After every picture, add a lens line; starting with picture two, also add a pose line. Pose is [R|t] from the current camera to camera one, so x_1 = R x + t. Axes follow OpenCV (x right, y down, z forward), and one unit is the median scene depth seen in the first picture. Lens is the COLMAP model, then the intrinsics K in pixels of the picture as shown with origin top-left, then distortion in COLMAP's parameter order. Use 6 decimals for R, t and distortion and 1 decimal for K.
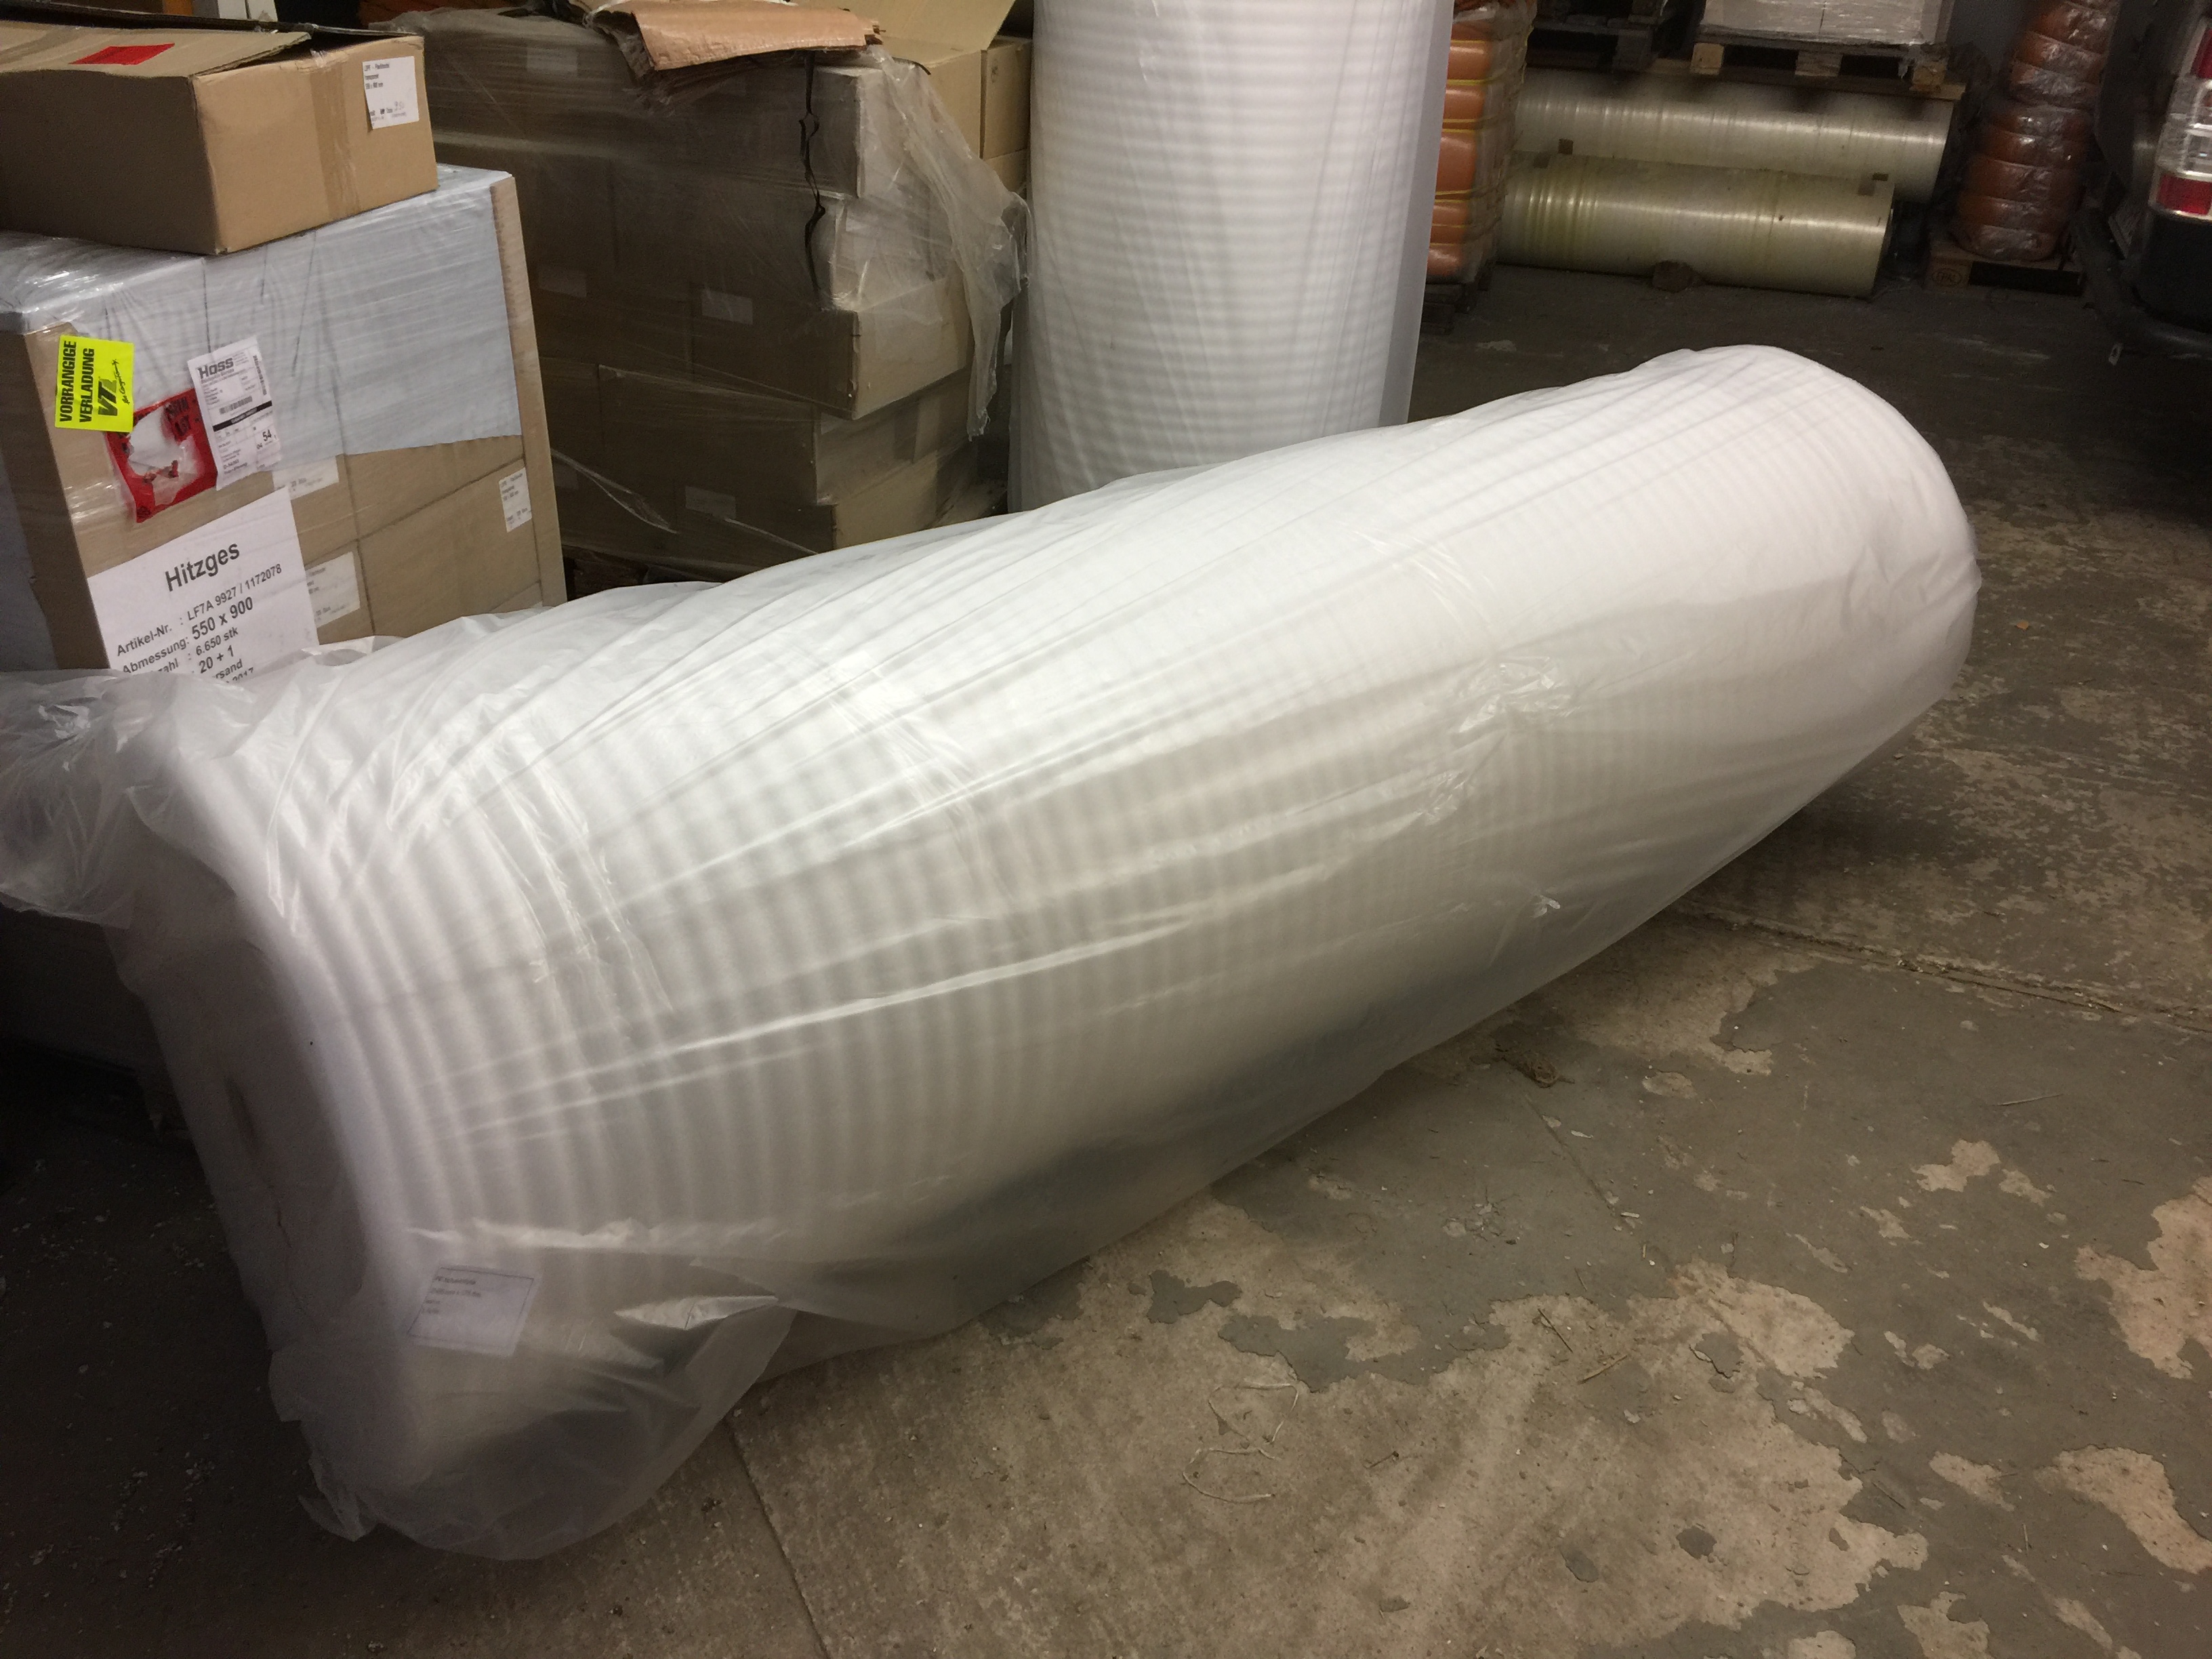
lens RADIAL K [[1884.4, 0, 1105.4], [0, 1884.4, 828.5], [0, 0, 1]] dist [0.012882, -0.009791]
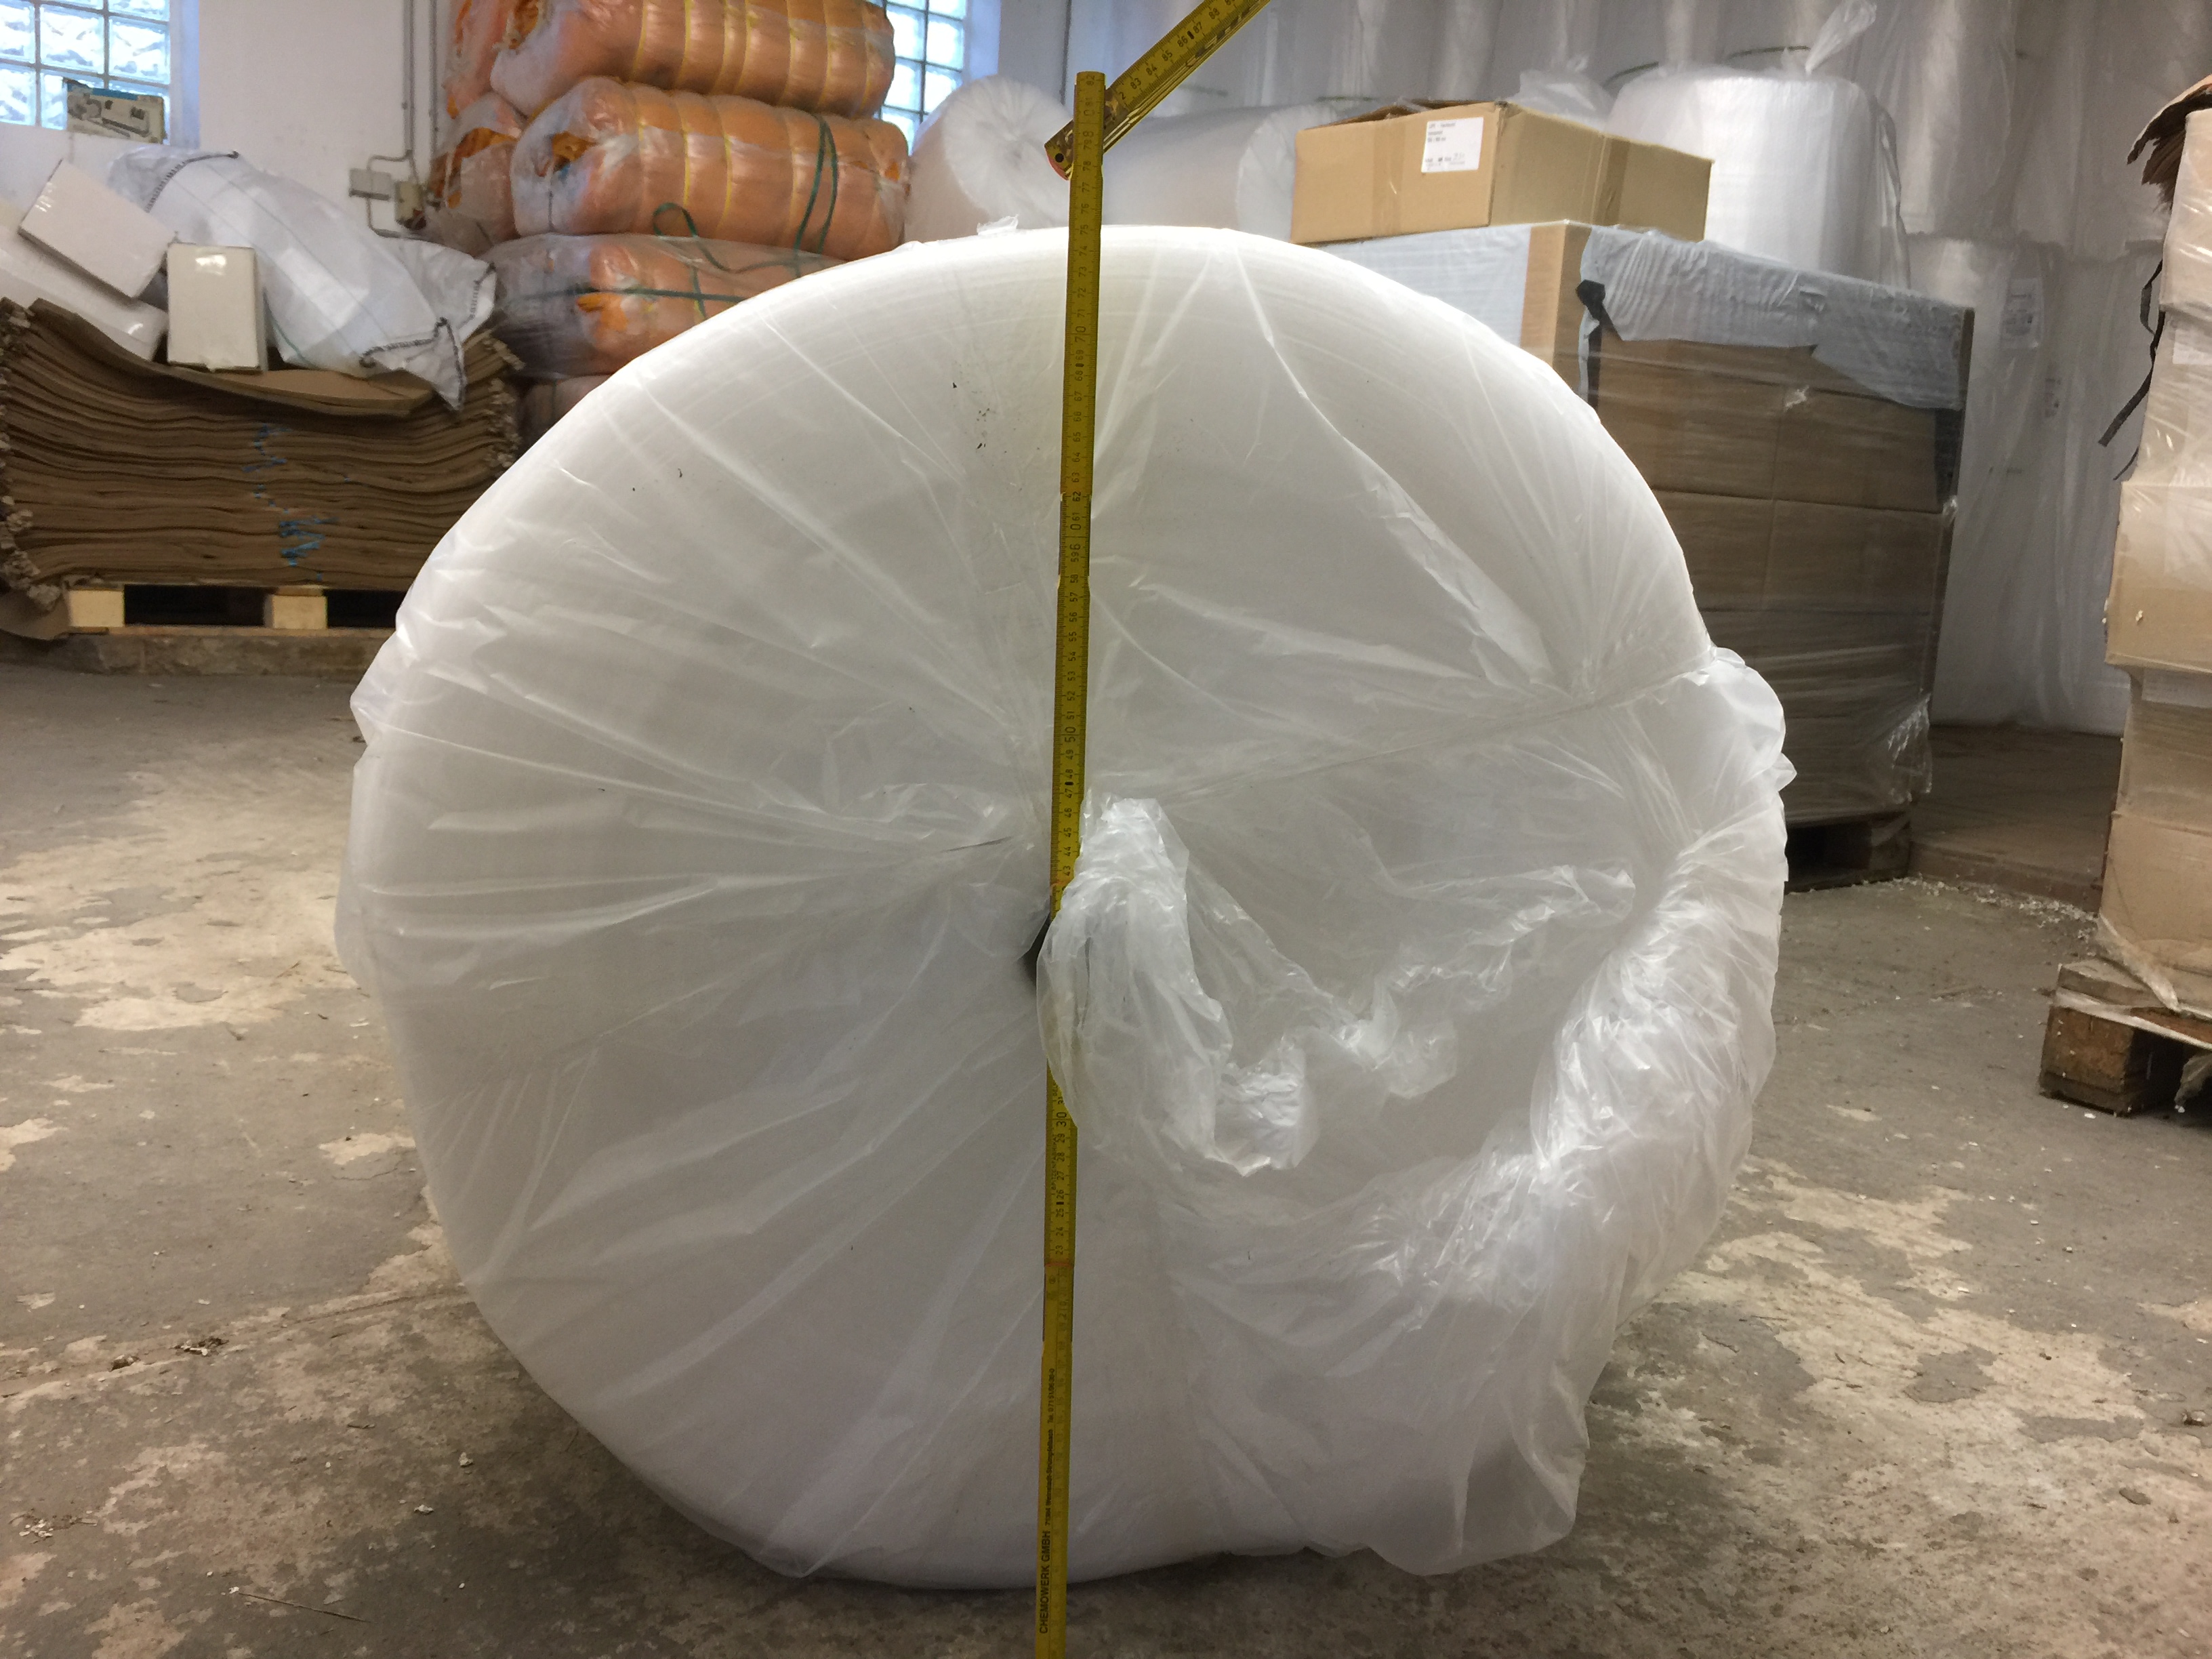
lens RADIAL K [[1884.4, 0, 1106.8], [0, 1884.4, 829.0], [0, 0, 1]] dist [0.012882, -0.009791]
pose [[-0.528868, 0.092841, -0.843611, 0.809078], [-0.467369, 0.797845, 0.380802, -0.367827], [0.708425, 0.595671, -0.378563, 1.476624]]
